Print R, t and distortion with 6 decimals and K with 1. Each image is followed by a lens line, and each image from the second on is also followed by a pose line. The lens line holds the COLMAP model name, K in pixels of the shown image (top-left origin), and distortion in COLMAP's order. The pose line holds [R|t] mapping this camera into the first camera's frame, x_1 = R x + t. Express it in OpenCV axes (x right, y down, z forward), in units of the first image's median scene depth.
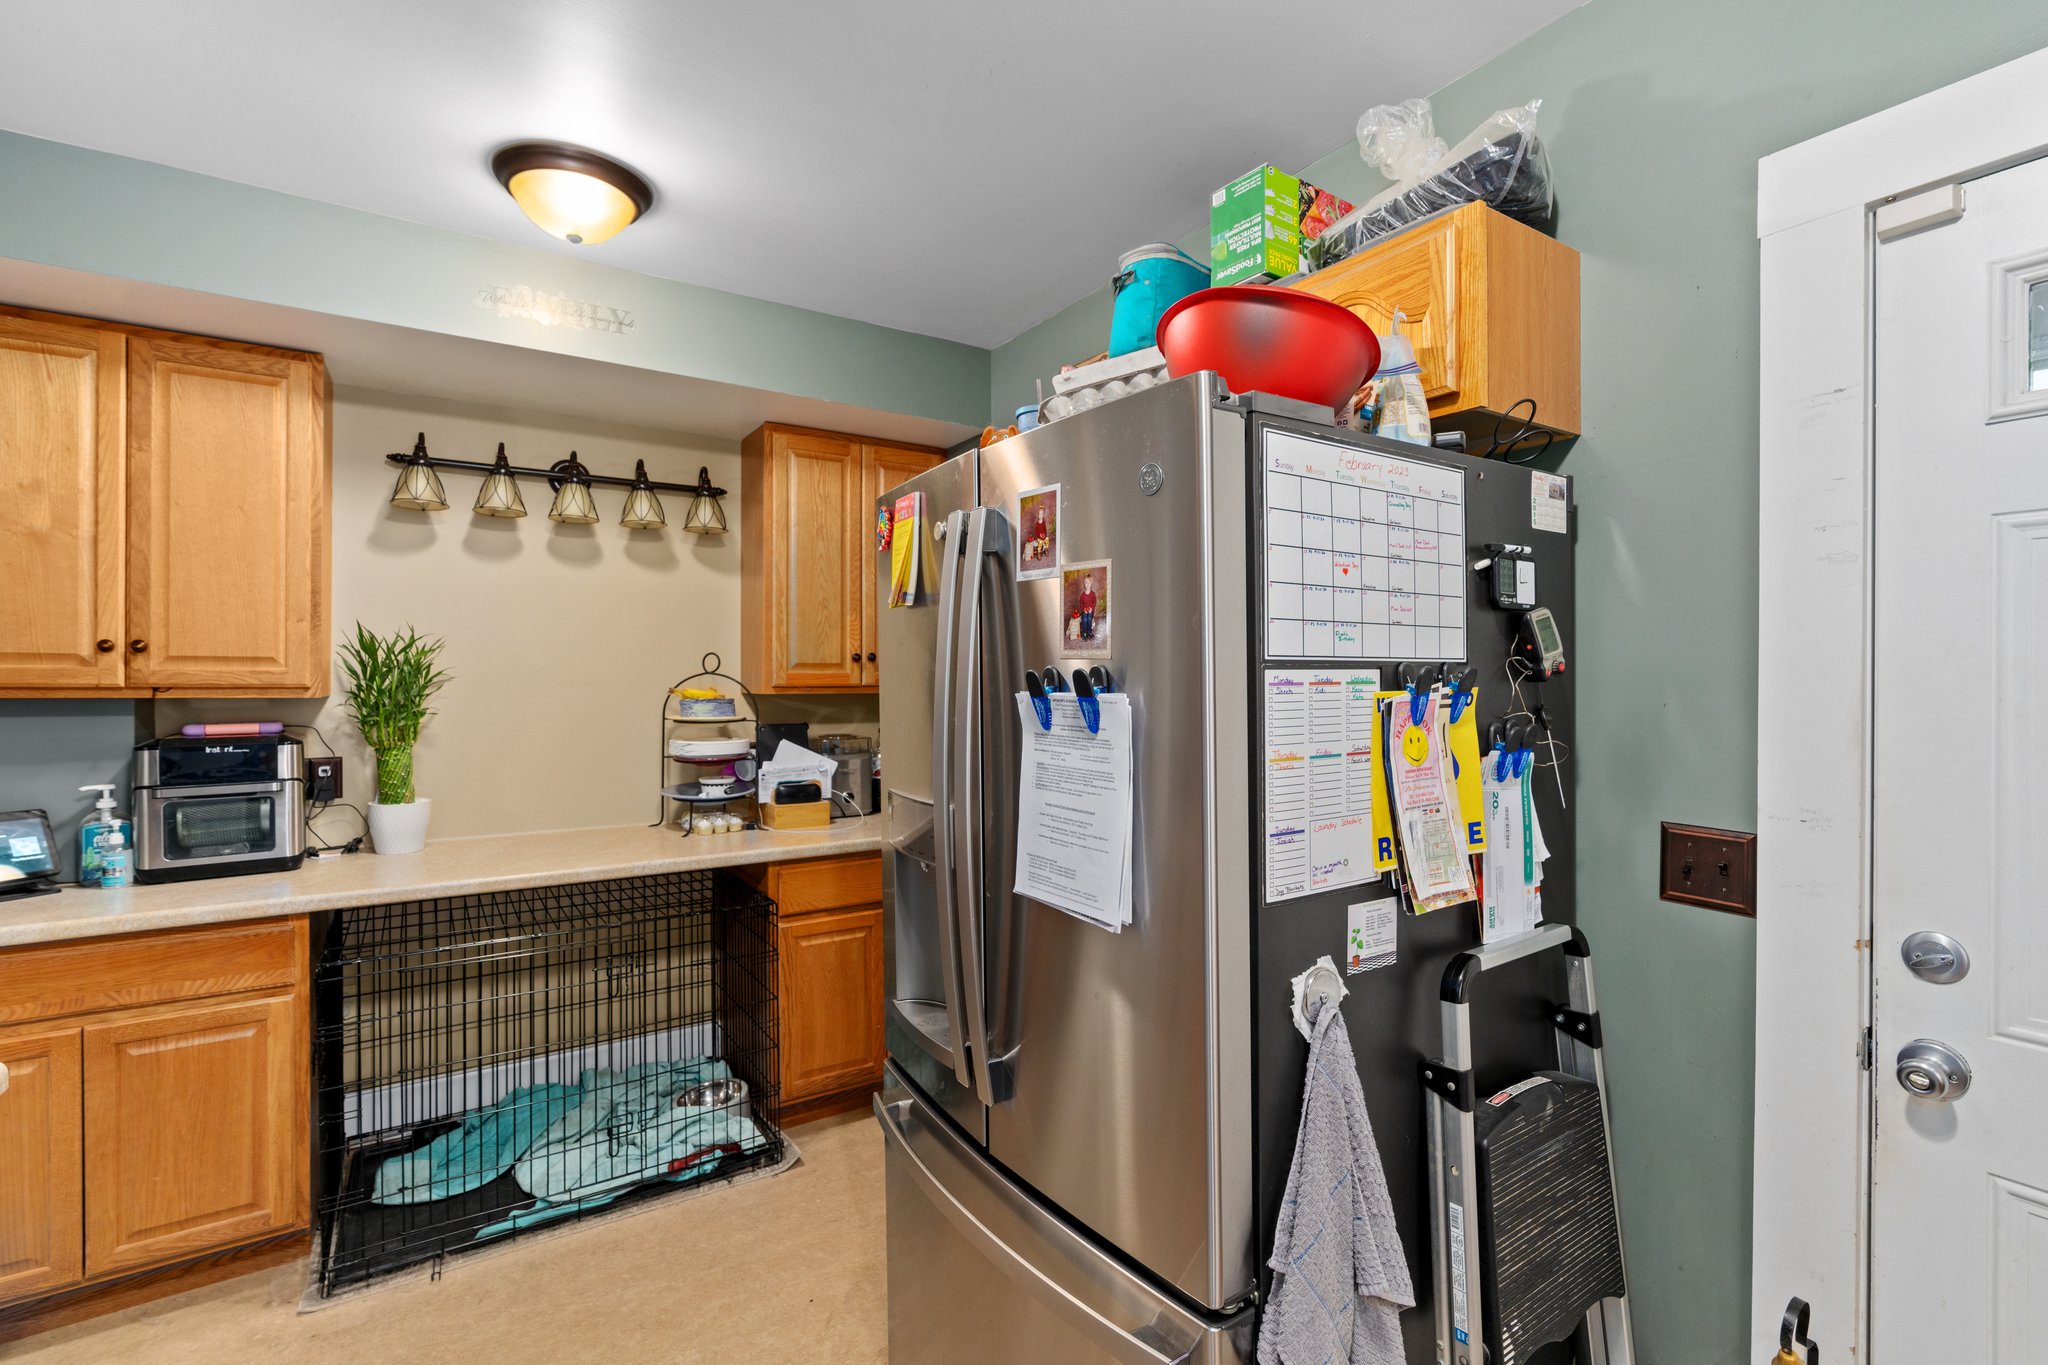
lens RADIAL K [[924.6, 0, 1027.4], [0, 924.6, 677.8], [0, 0, 1]] dist [-0.018038, 0.000018]
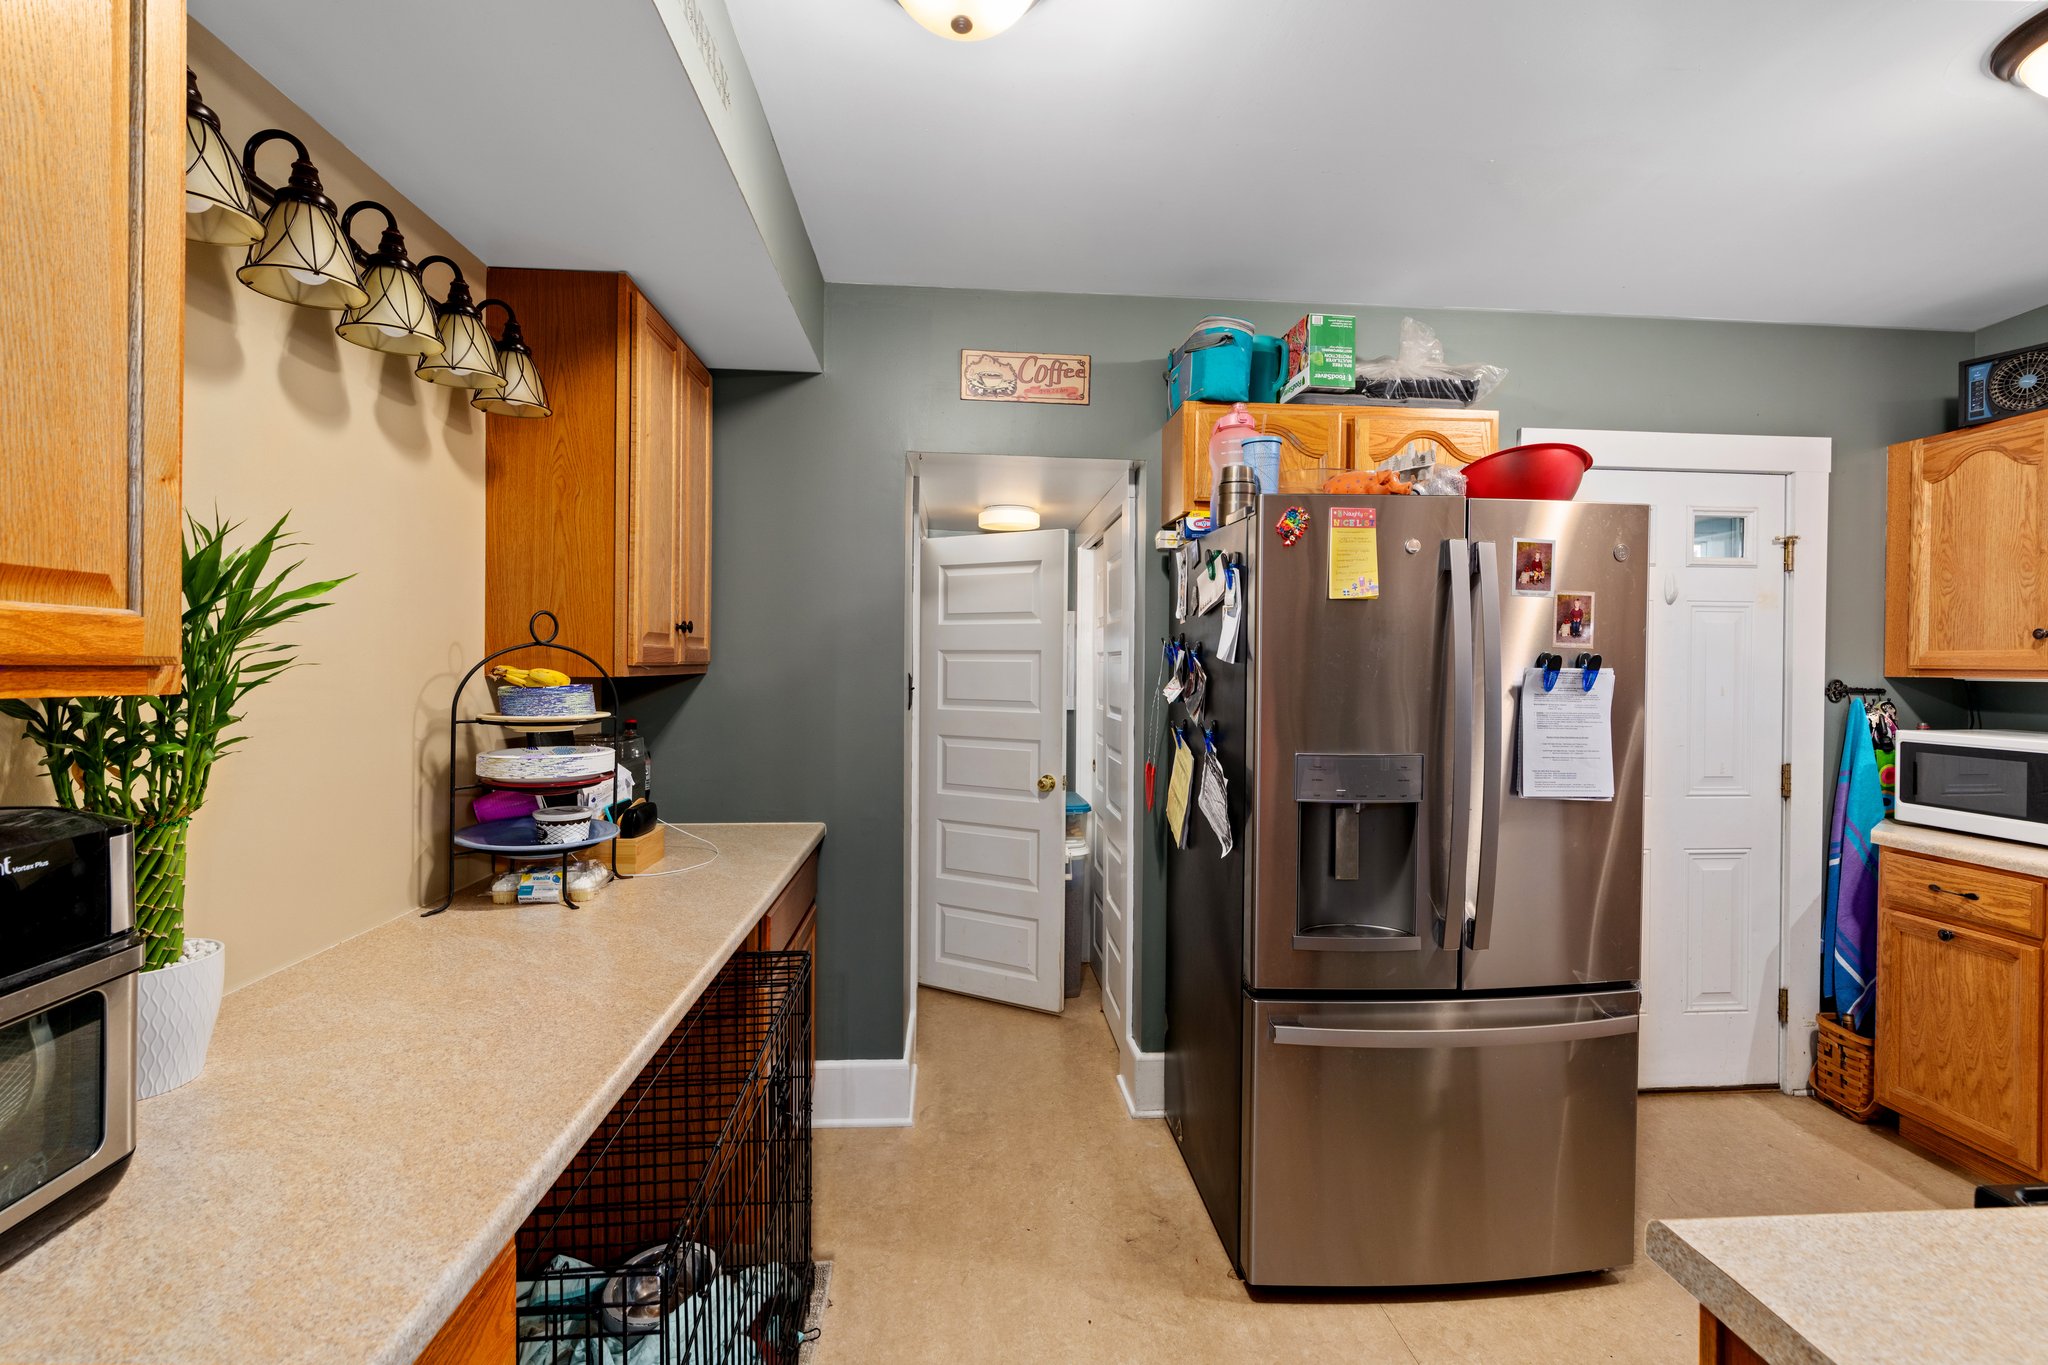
lens RADIAL K [[924.6, 0, 1030.6], [0, 924.6, 672.1], [0, 0, 1]] dist [-0.018038, 0.000018]
pose [[0.473960, -0.004906, 0.880533, -1.848650], [-0.007477, 0.999926, 0.009596, 0.014220], [-0.880515, -0.011132, 0.473888, 1.051778]]
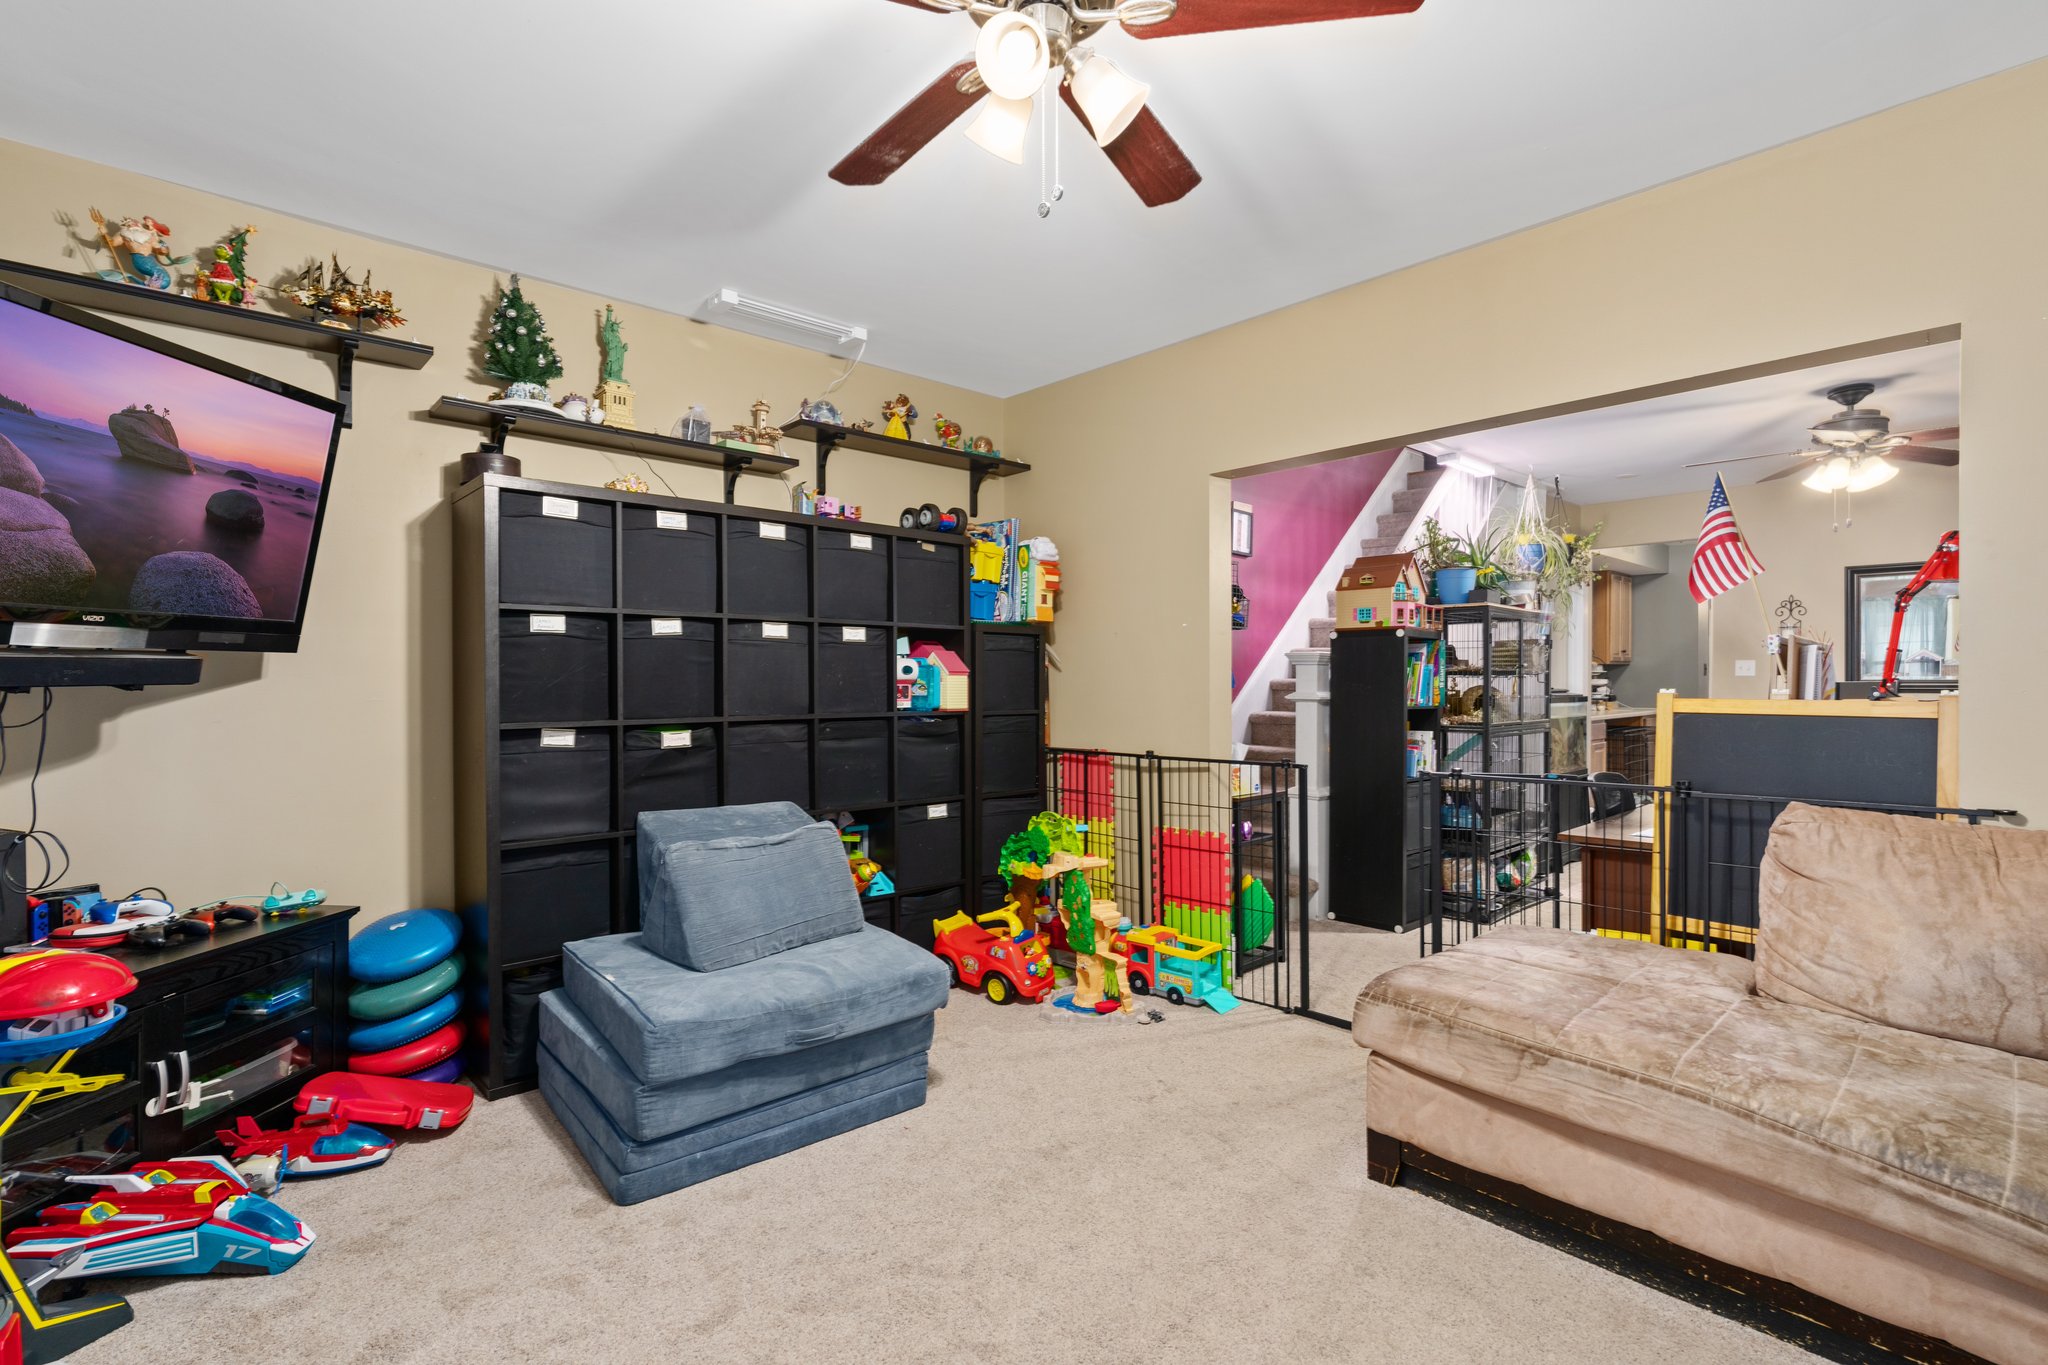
lens RADIAL K [[924.6, 0, 1022.8], [0, 924.6, 682.1], [0, 0, 1]] dist [-0.018038, 0.000018]
pose [[0.988499, -0.001403, 0.151219, -6.681295], [0.000088, 0.999962, 0.008704, 0.134087], [-0.151225, -0.008590, 0.988462, -4.283228]]
